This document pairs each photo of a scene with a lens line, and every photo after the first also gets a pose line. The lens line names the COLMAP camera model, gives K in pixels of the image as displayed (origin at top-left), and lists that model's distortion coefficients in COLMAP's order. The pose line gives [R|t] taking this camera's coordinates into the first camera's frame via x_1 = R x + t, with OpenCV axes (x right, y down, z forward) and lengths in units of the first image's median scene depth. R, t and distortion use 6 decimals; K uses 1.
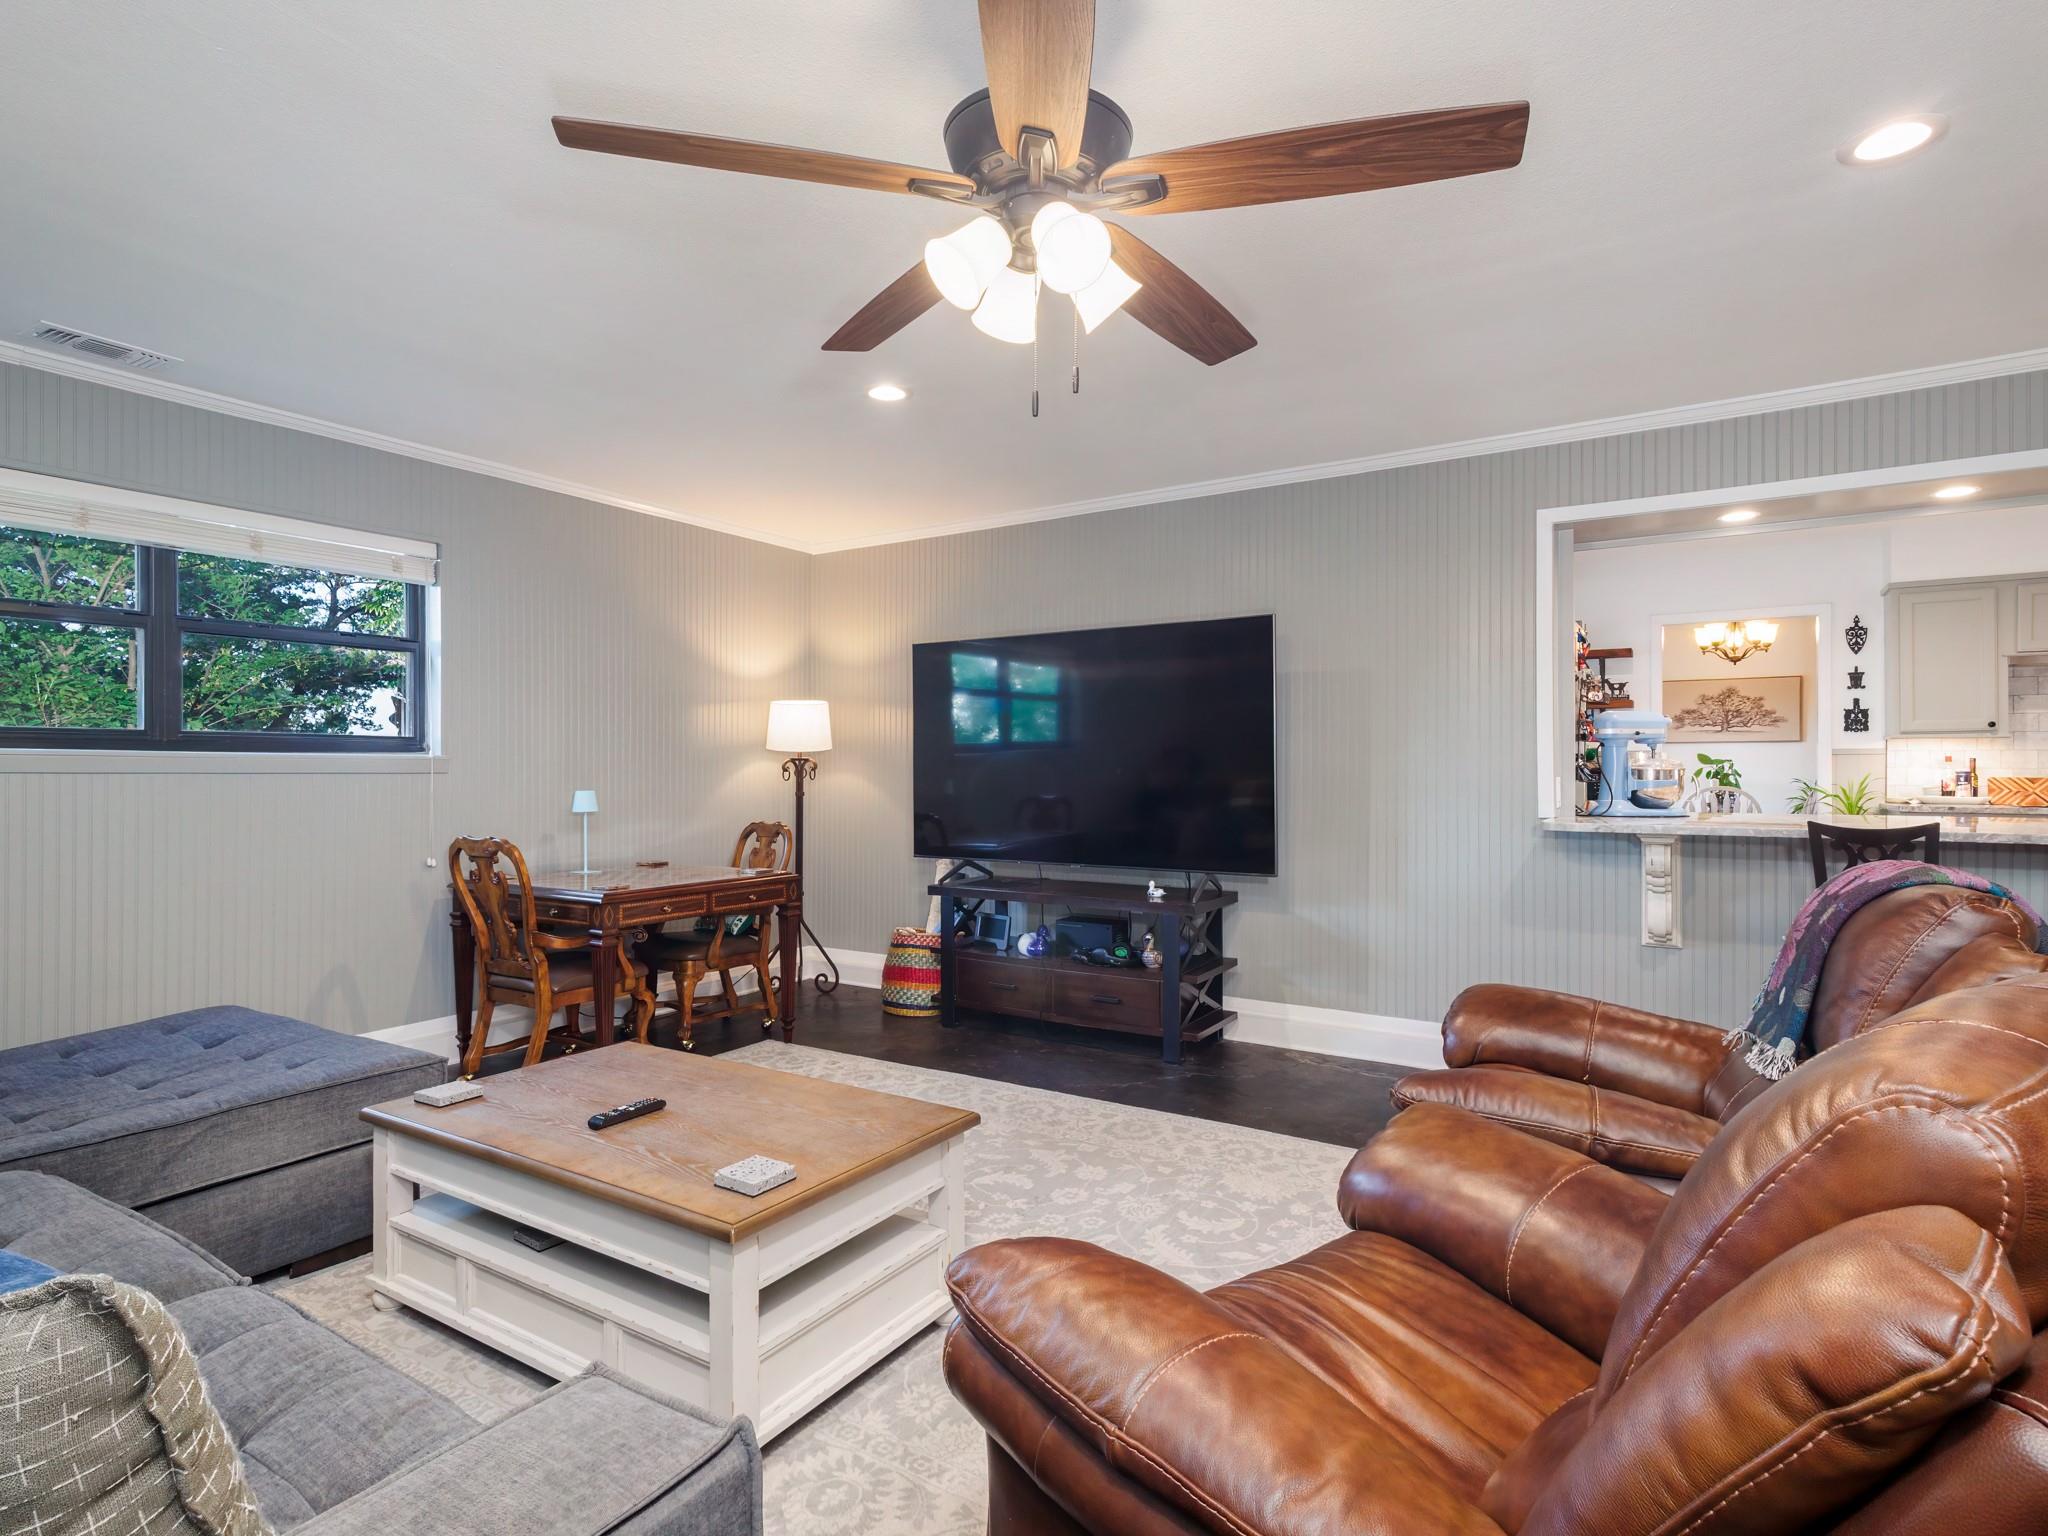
lens RADIAL K [[1069.5, 0, 1037.4], [0, 1069.5, 765.3], [0, 0, 1]] dist [0.006091, -0.000644]
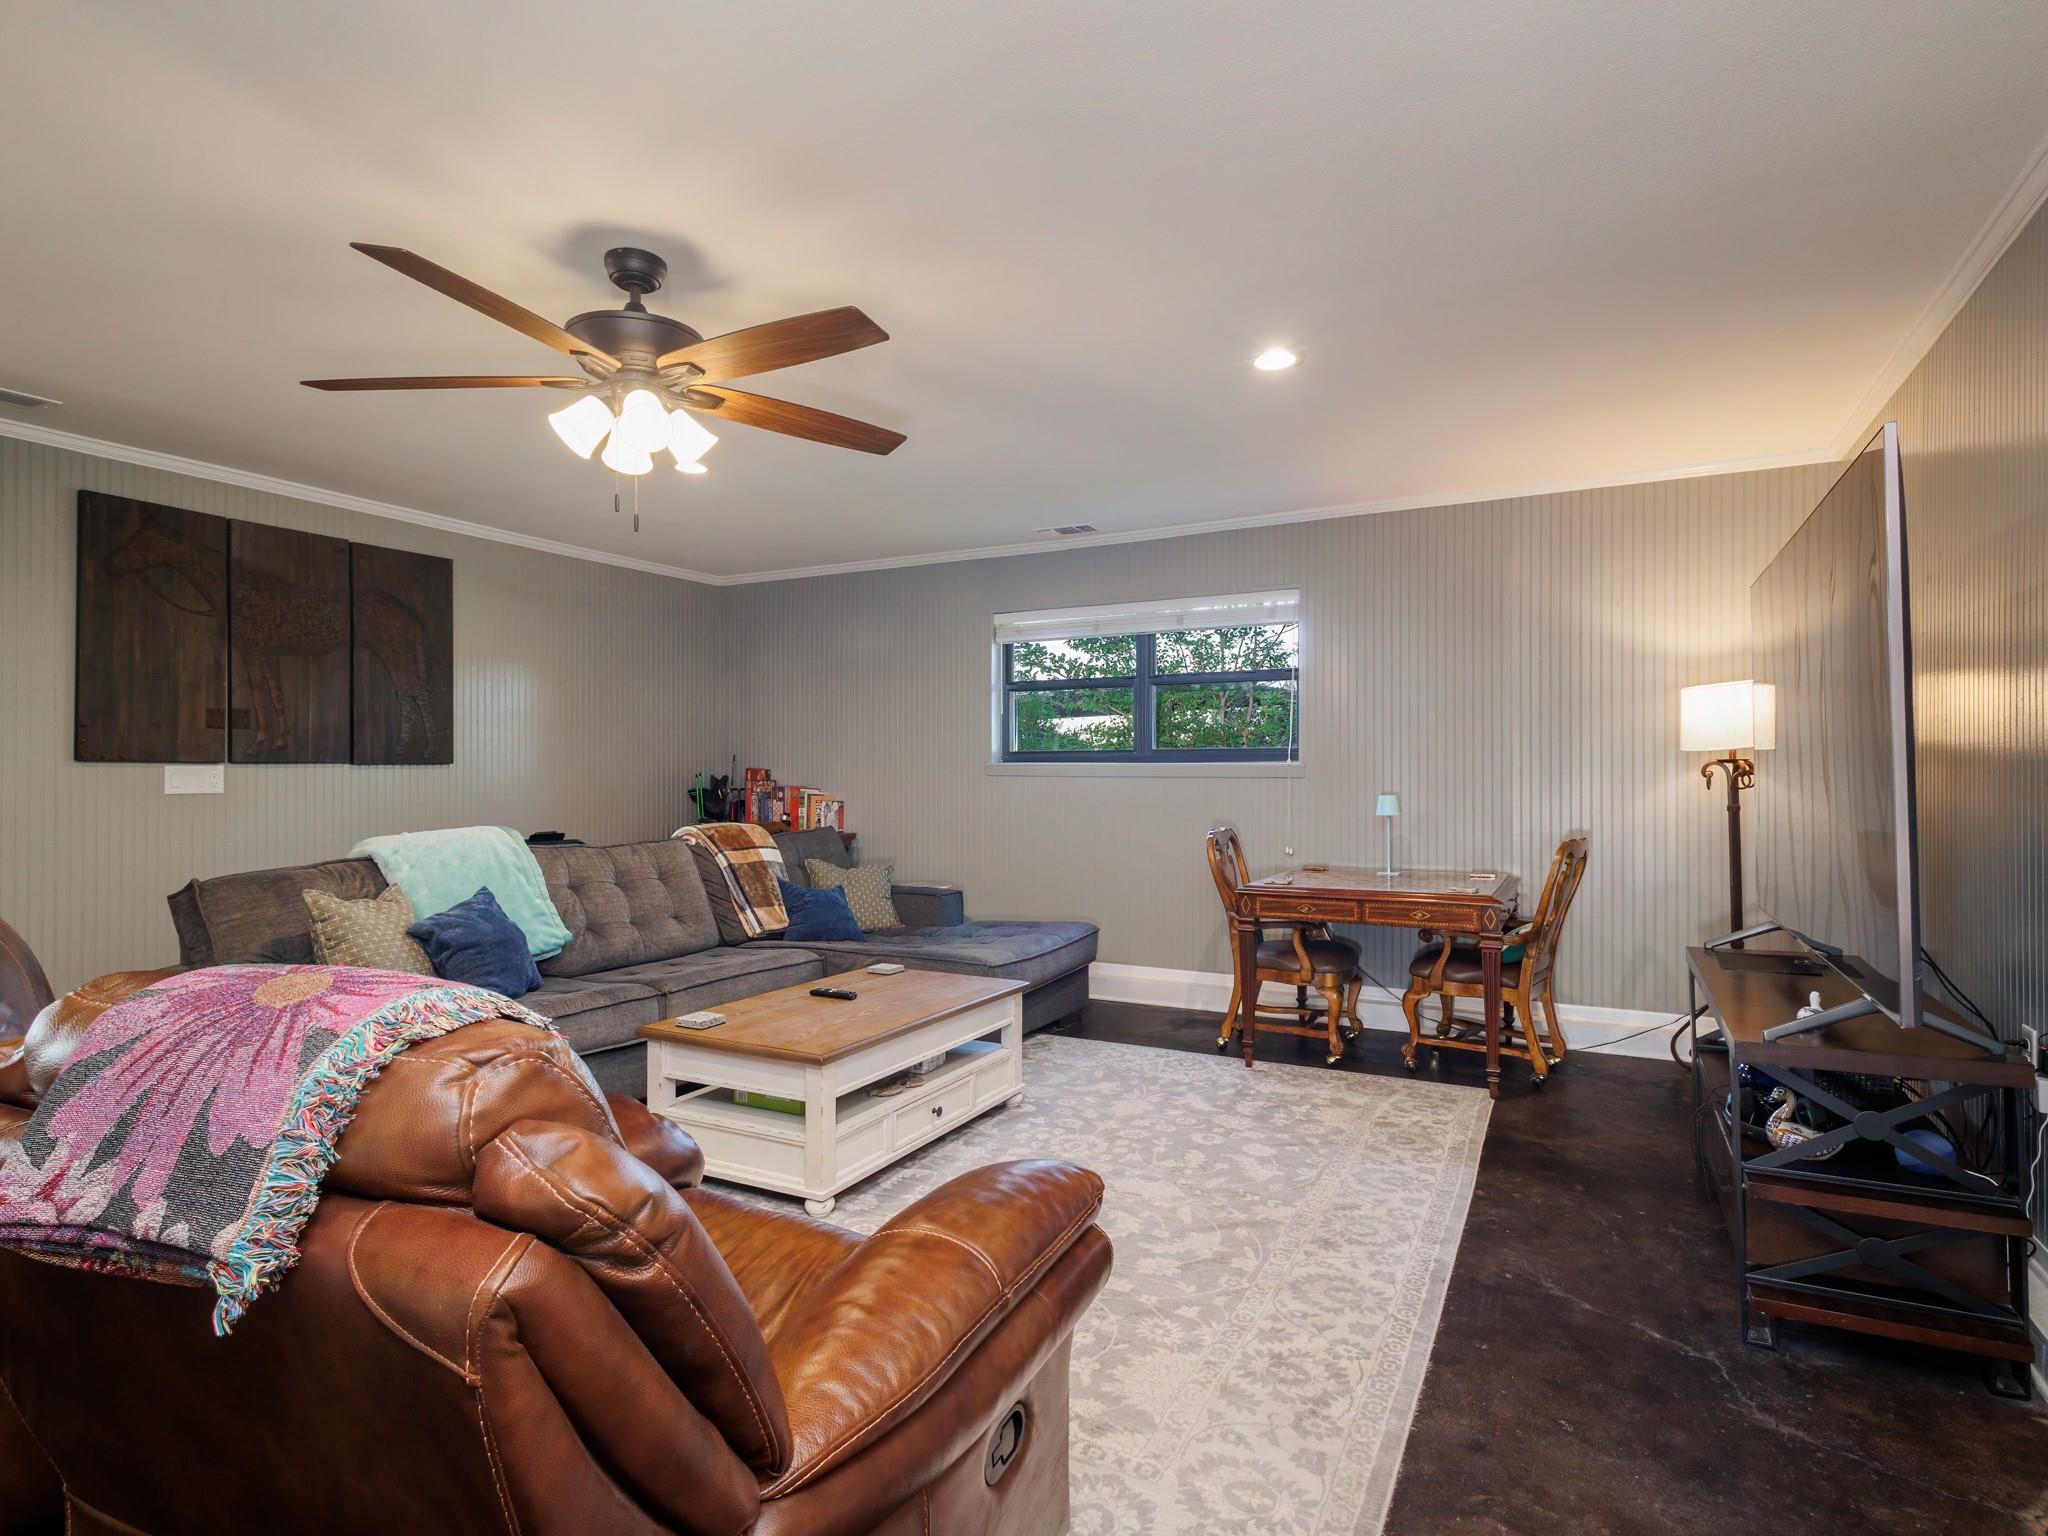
lens RADIAL K [[1069.5, 0, 1024.3], [0, 1069.5, 763.8], [0, 0, 1]] dist [0.006091, -0.000644]
pose [[0.083061, -0.007811, -0.996514, 0.608215], [0.003409, 0.999966, -0.007554, -0.001412], [0.996539, -0.002770, 0.083085, 0.579956]]
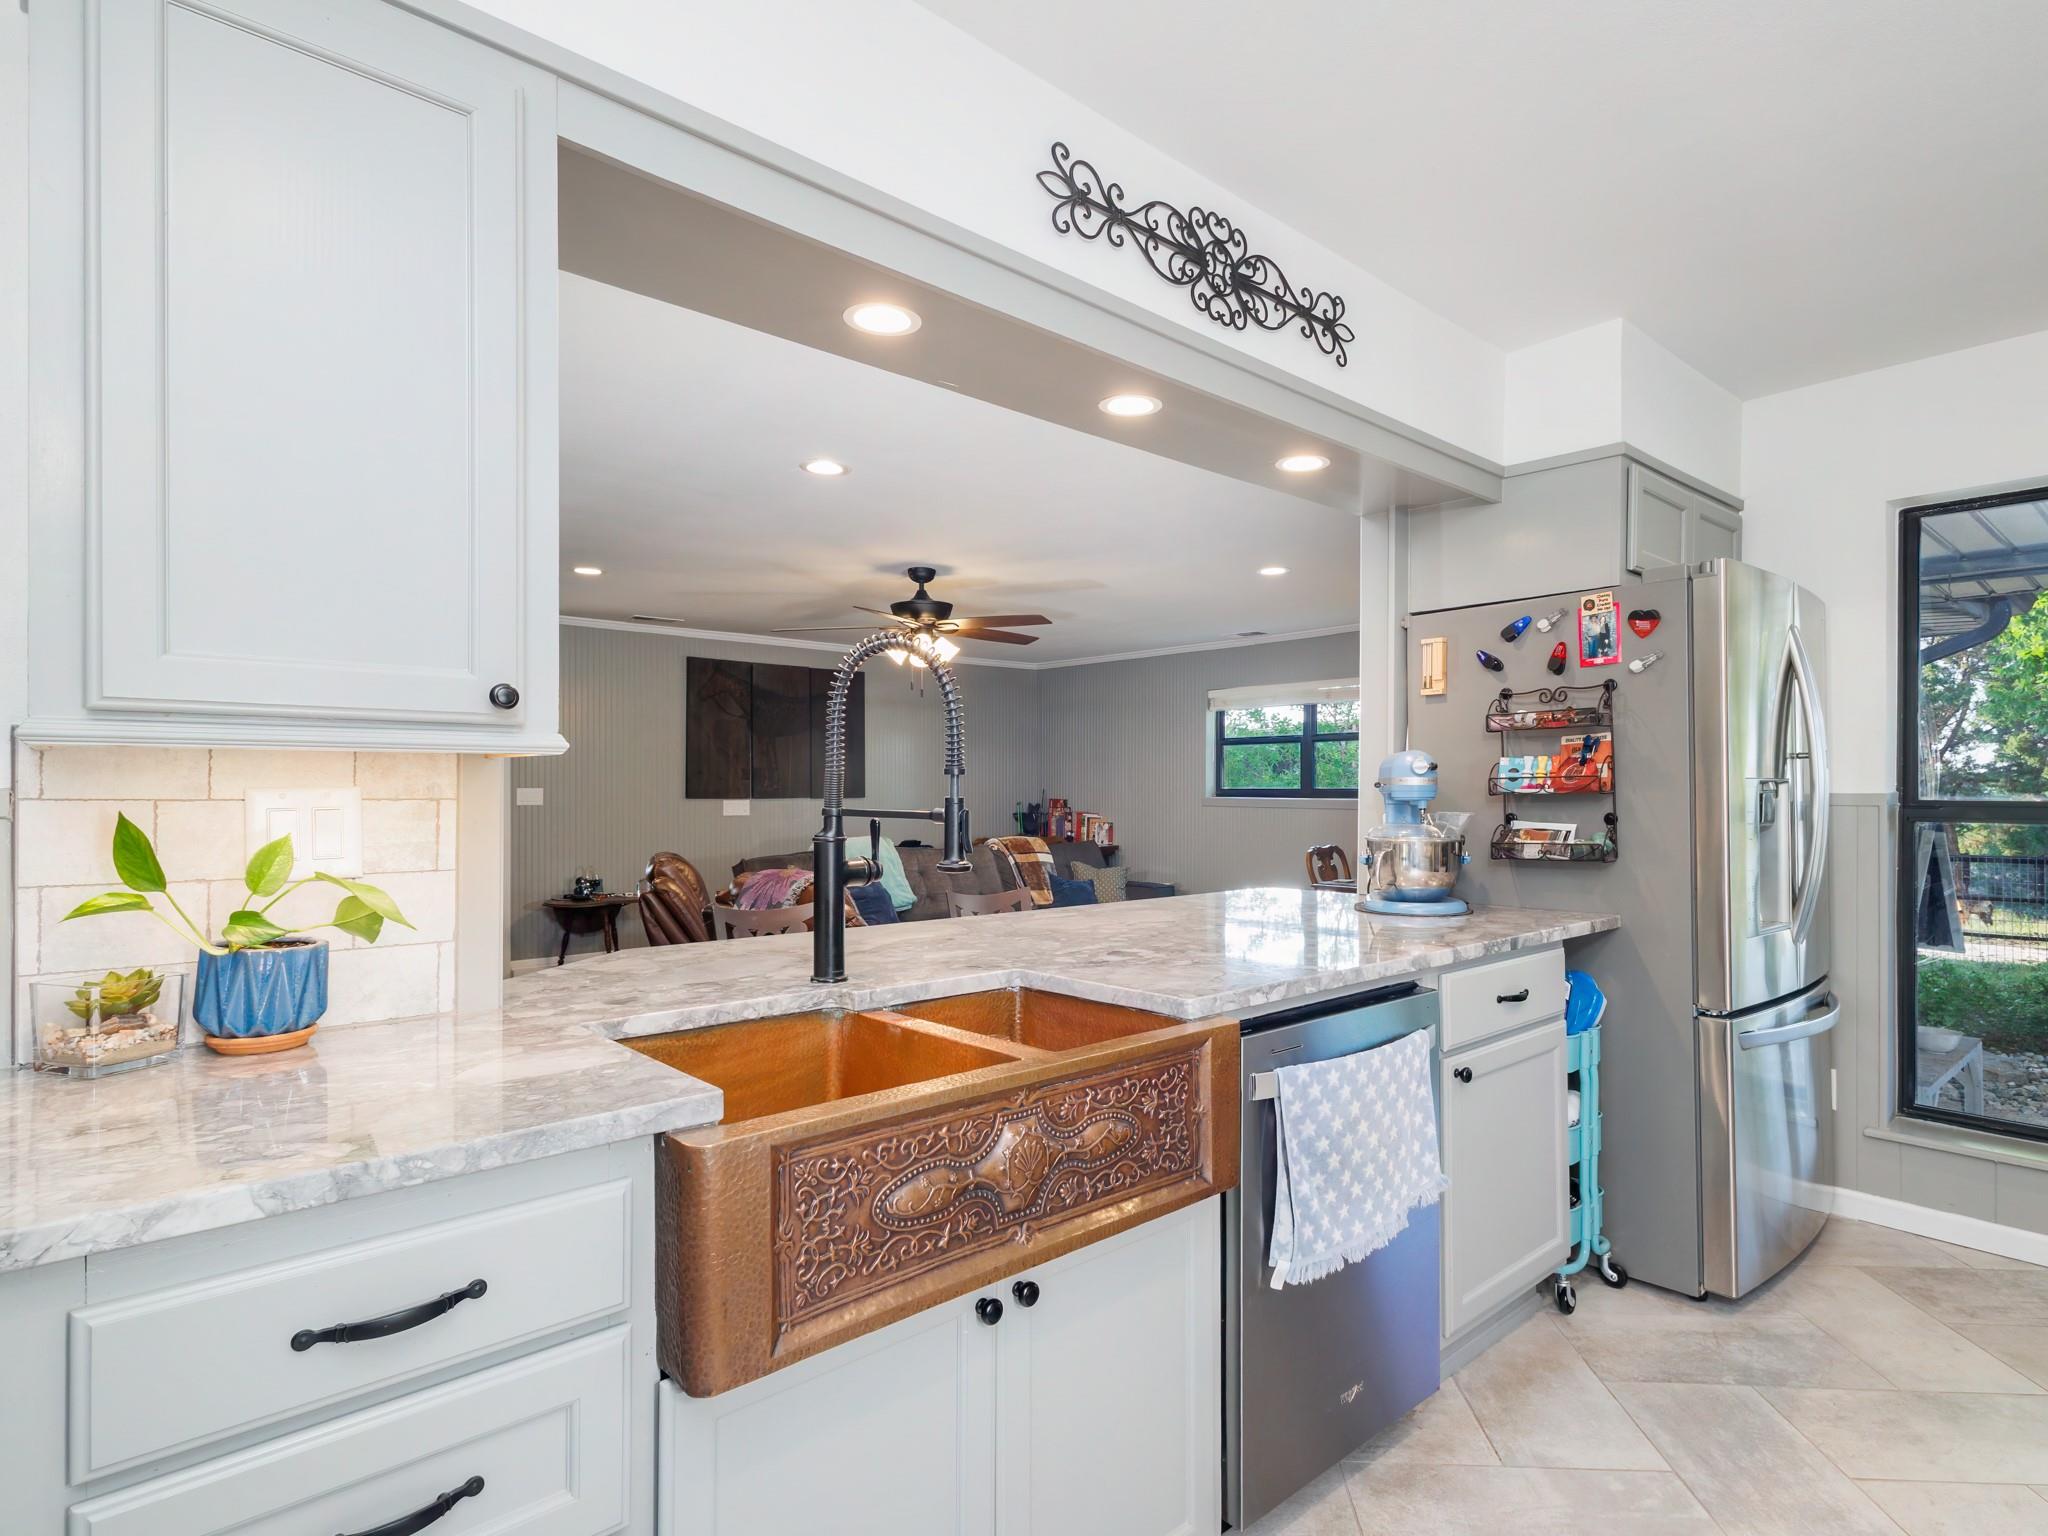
lens RADIAL K [[1069.5, 0, 1044.1], [0, 1069.5, 786.2], [0, 0, 1]] dist [0.006091, -0.000644]
pose [[-0.267555, -0.002255, -0.963540, 1.062896], [0.001465, 0.999995, -0.002747, -0.023014], [0.963541, -0.002146, -0.267550, 0.829669]]
